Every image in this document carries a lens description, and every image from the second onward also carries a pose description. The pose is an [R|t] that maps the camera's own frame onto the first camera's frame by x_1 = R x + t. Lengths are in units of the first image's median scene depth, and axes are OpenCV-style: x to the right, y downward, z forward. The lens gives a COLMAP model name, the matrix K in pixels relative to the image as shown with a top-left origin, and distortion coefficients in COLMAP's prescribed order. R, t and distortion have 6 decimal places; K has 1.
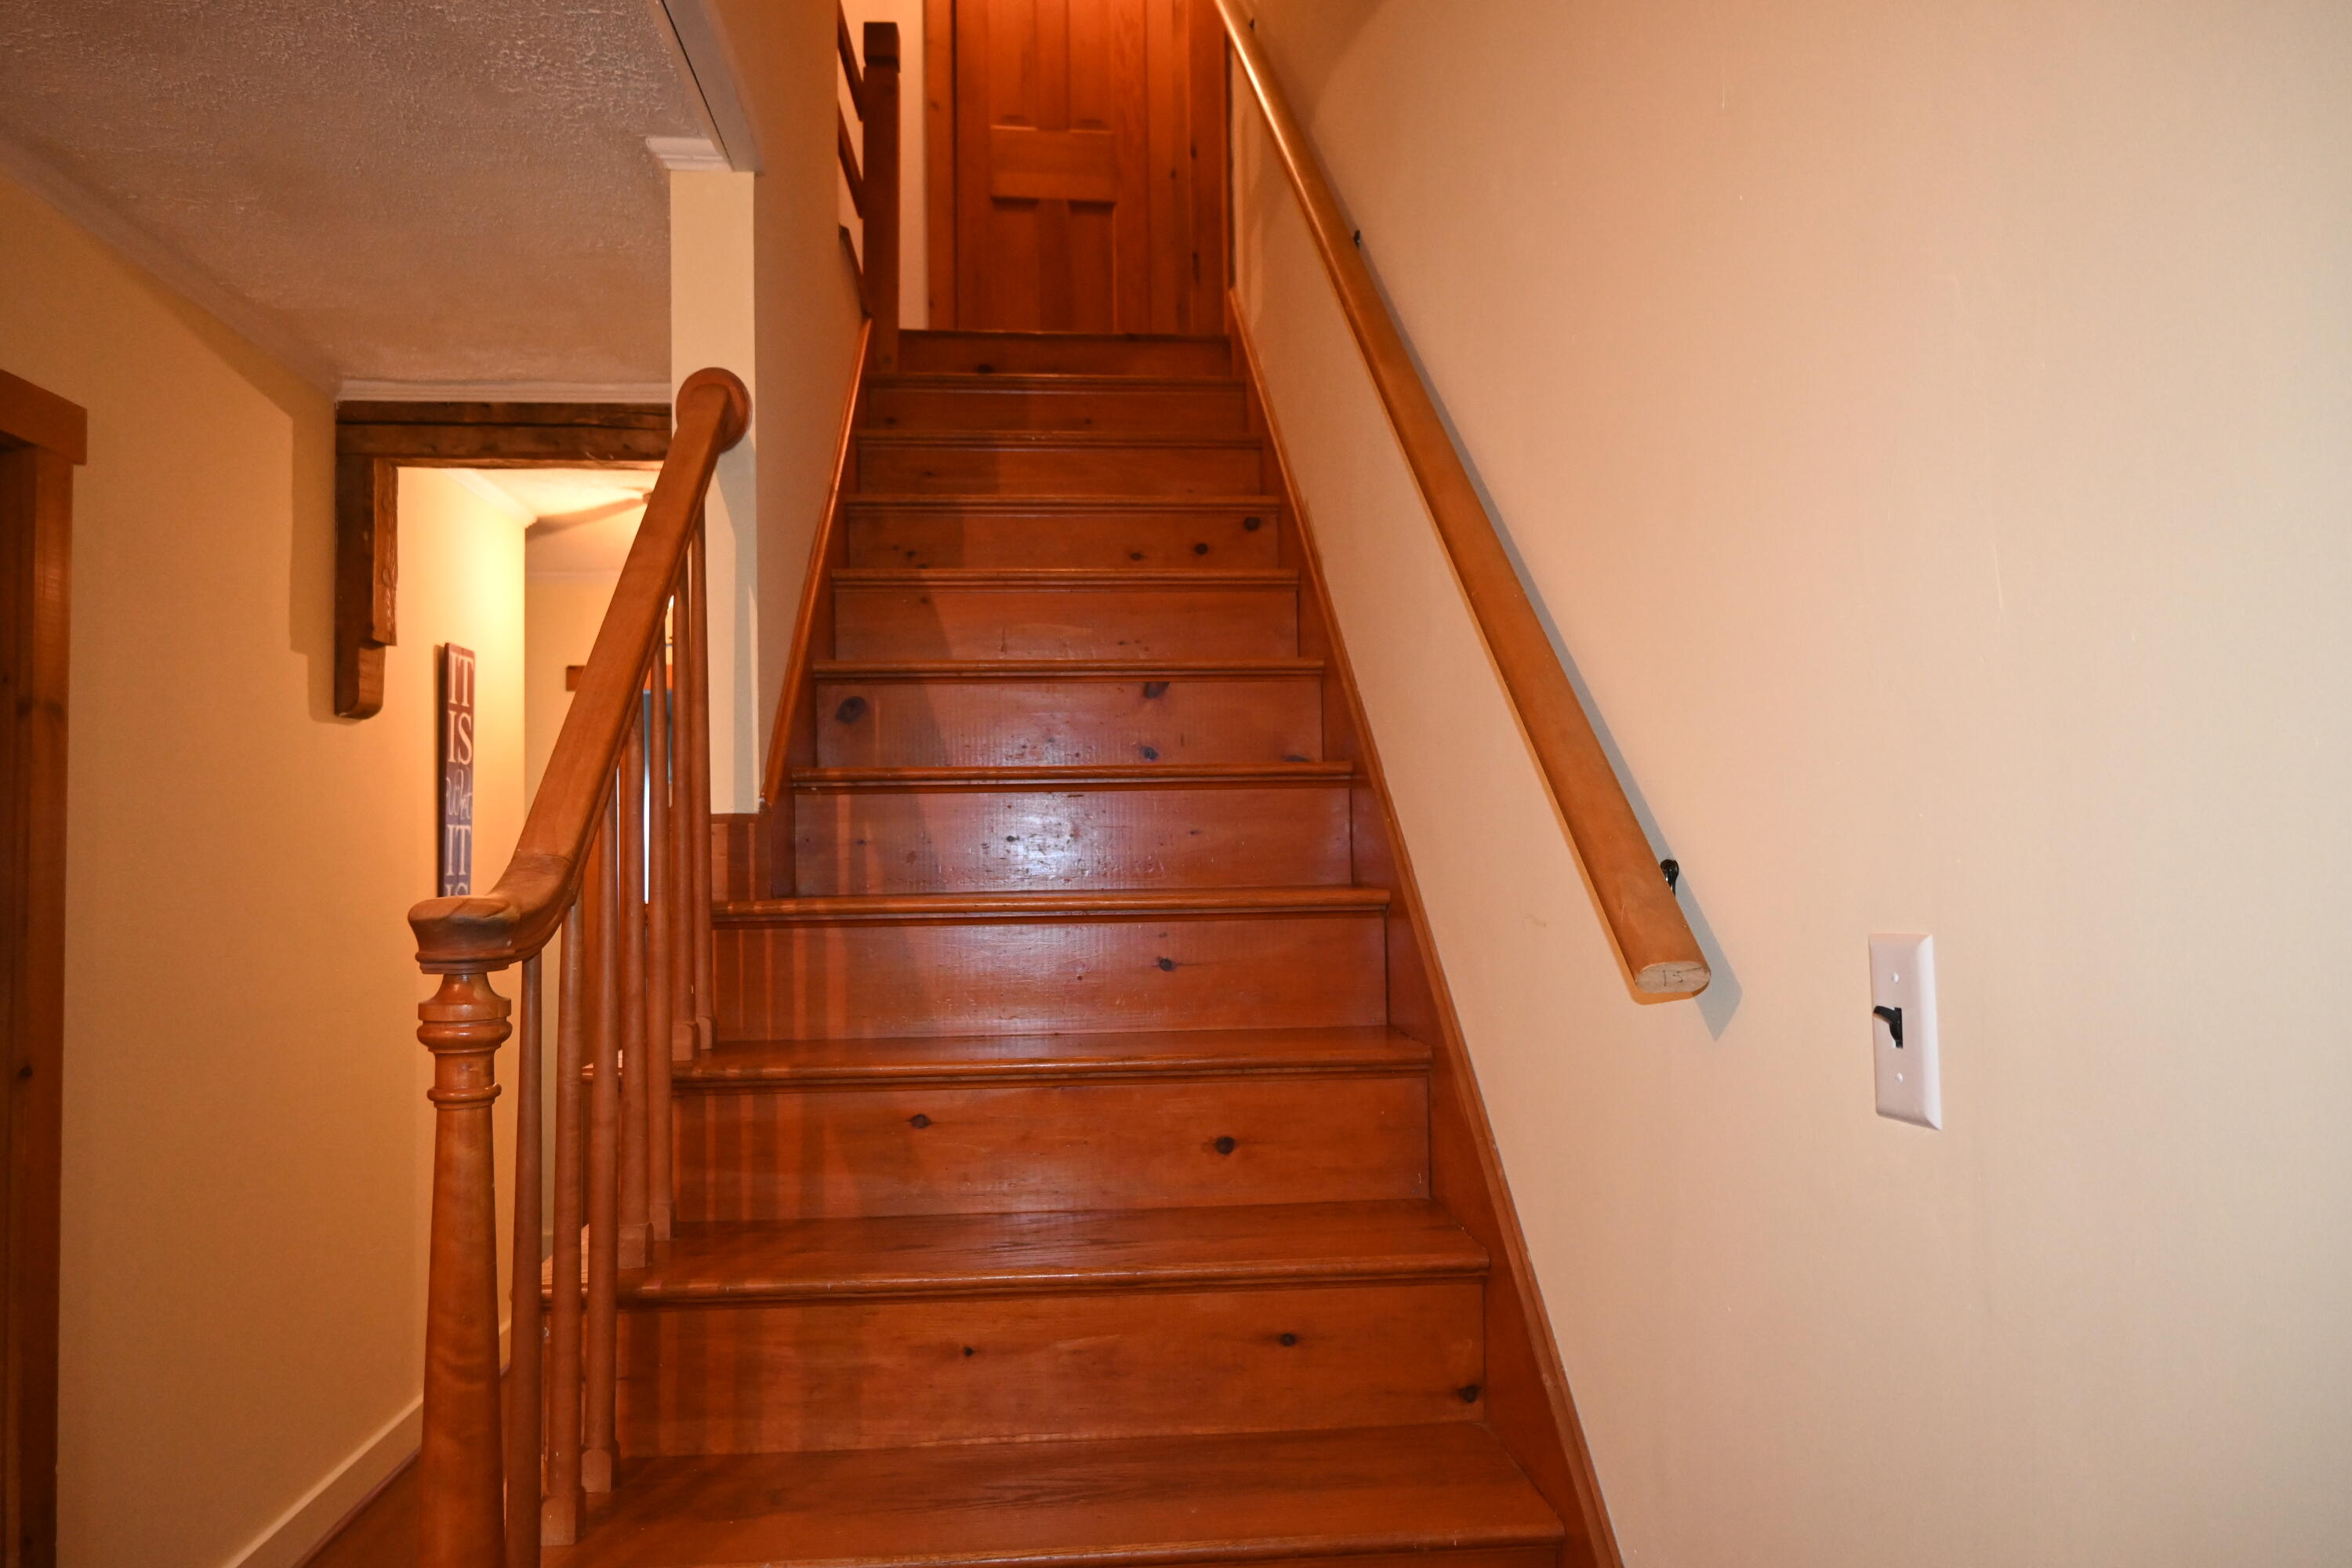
lens RADIAL K [[1597.6, 0, 1179.1], [0, 1597.6, 783.0], [0, 0, 1]] dist [-0.007266, 0.005004]
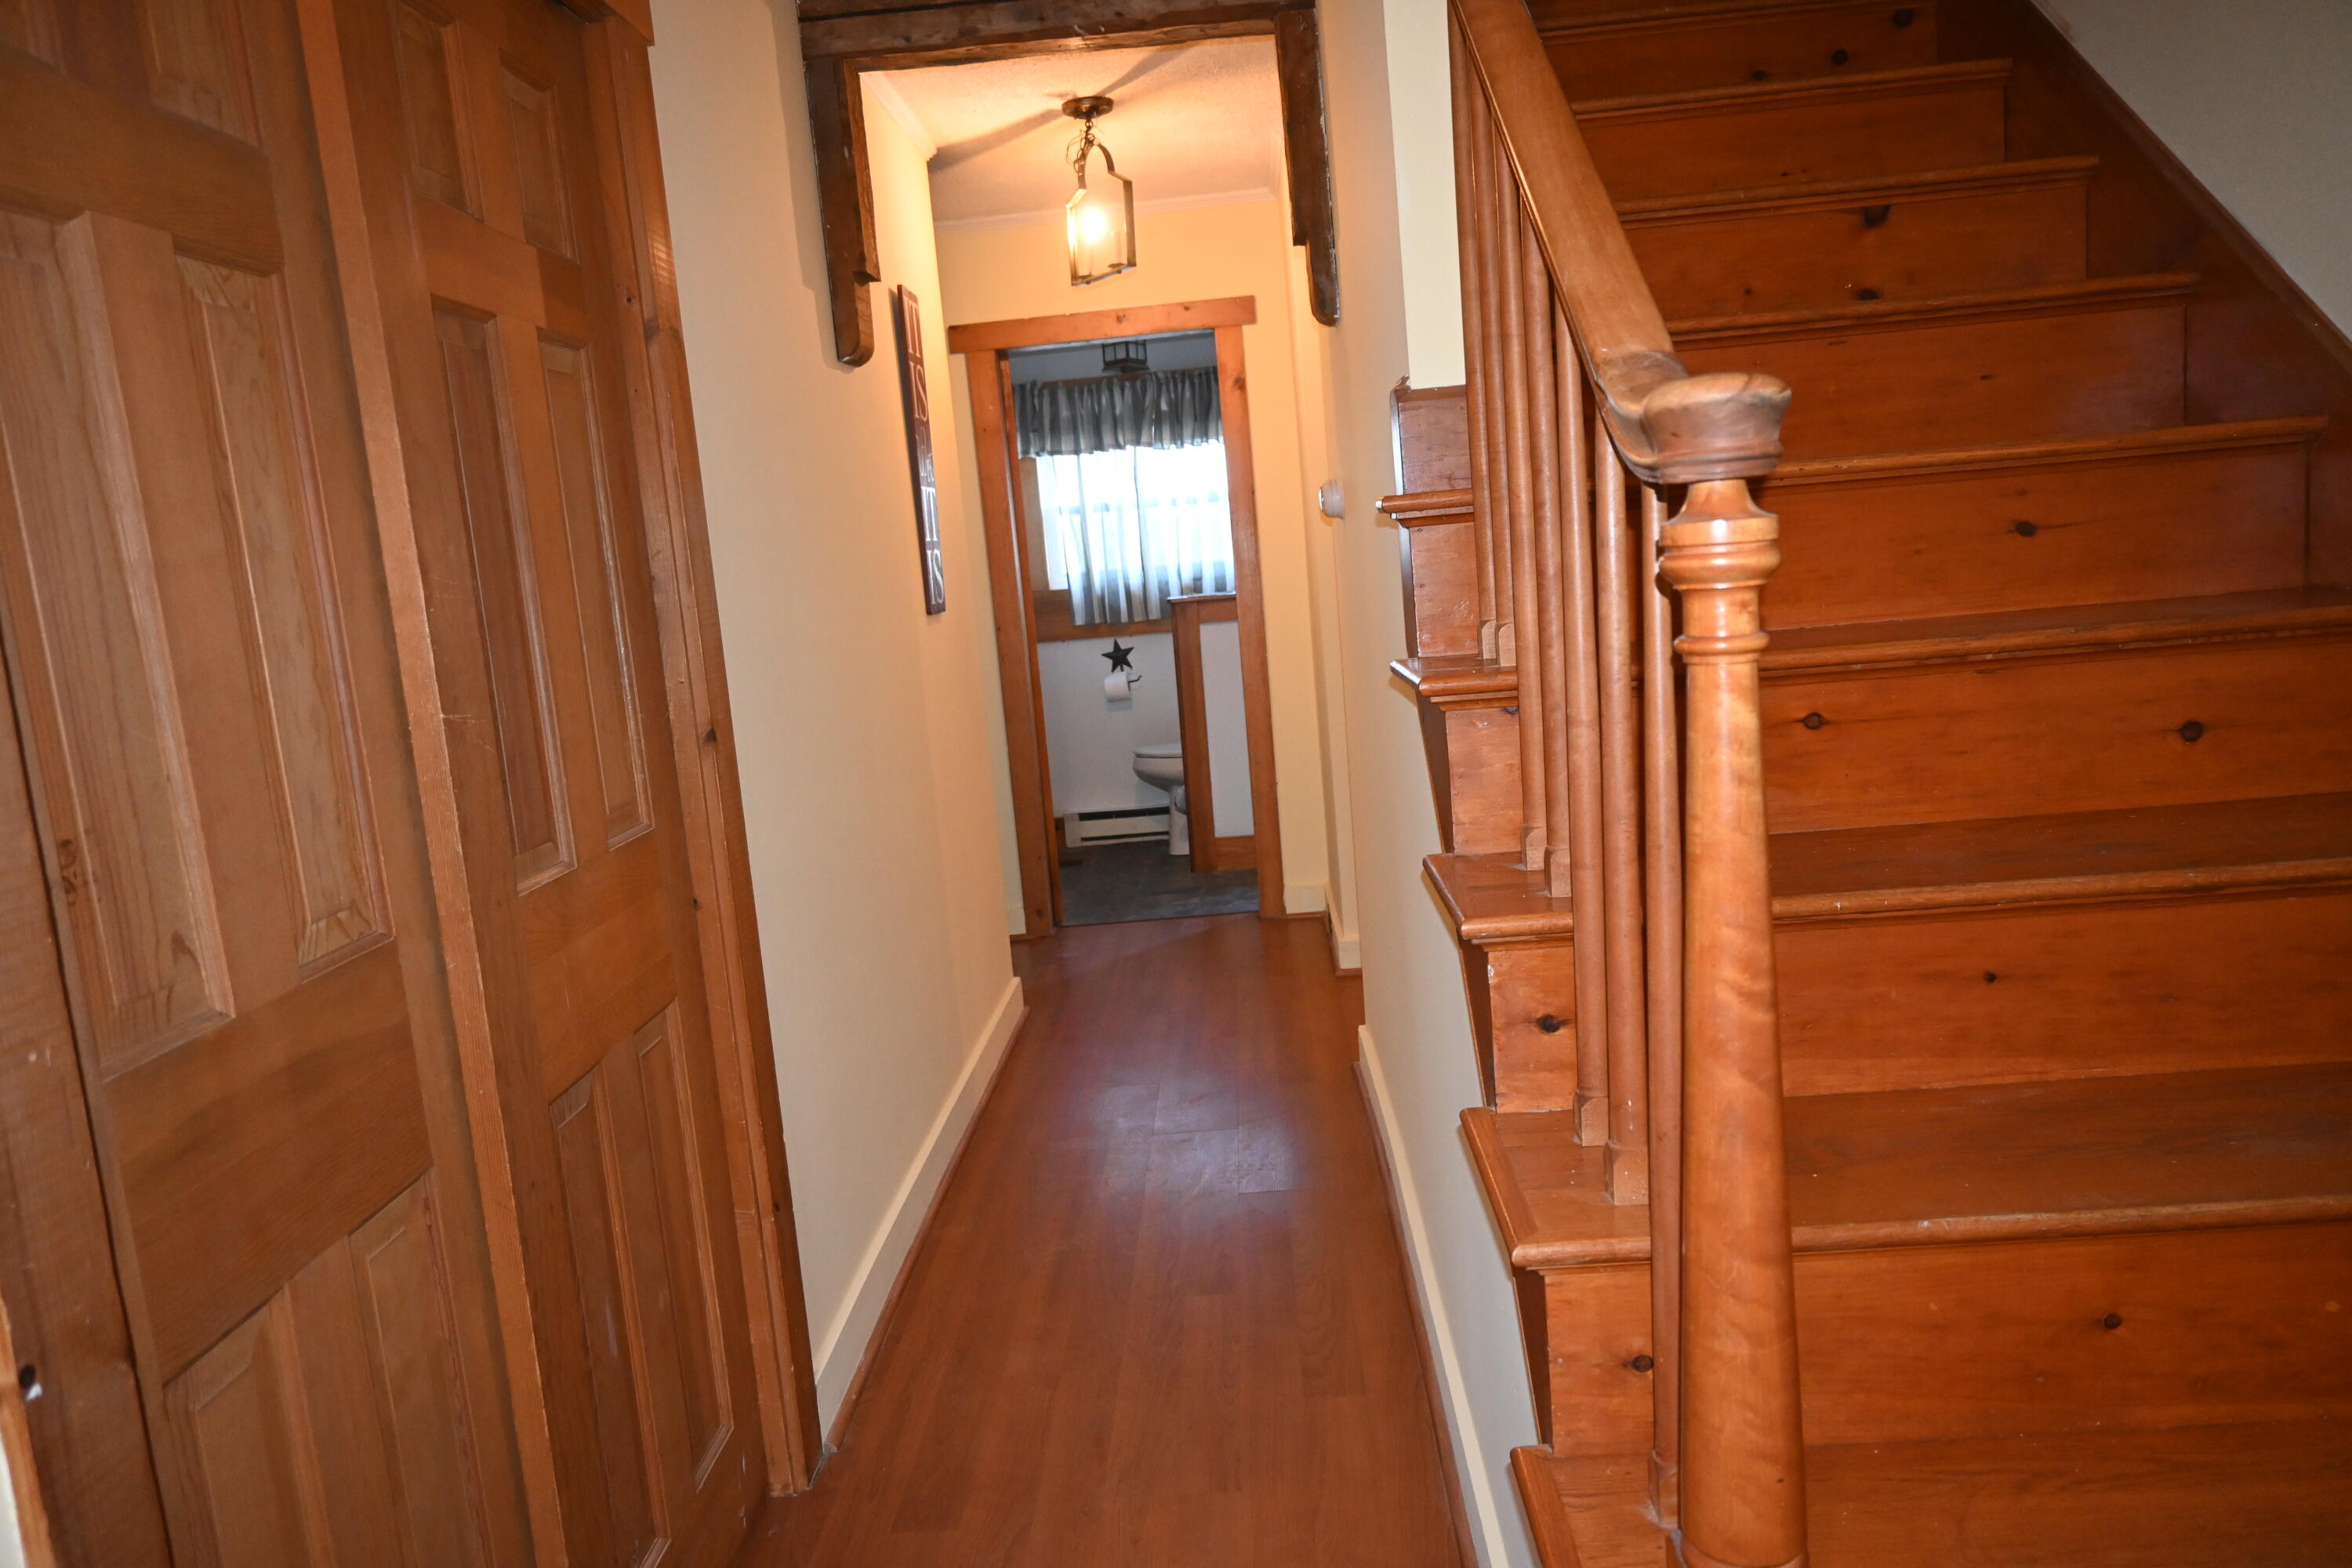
lens RADIAL K [[1597.6, 0, 1170.3], [0, 1597.6, 787.7], [0, 0, 1]] dist [-0.007266, 0.005004]
pose [[0.988827, -0.050963, -0.140085, -0.287384], [0.077628, 0.978311, 0.192046, 0.045481], [0.127260, -0.200775, 0.971336, 0.108732]]
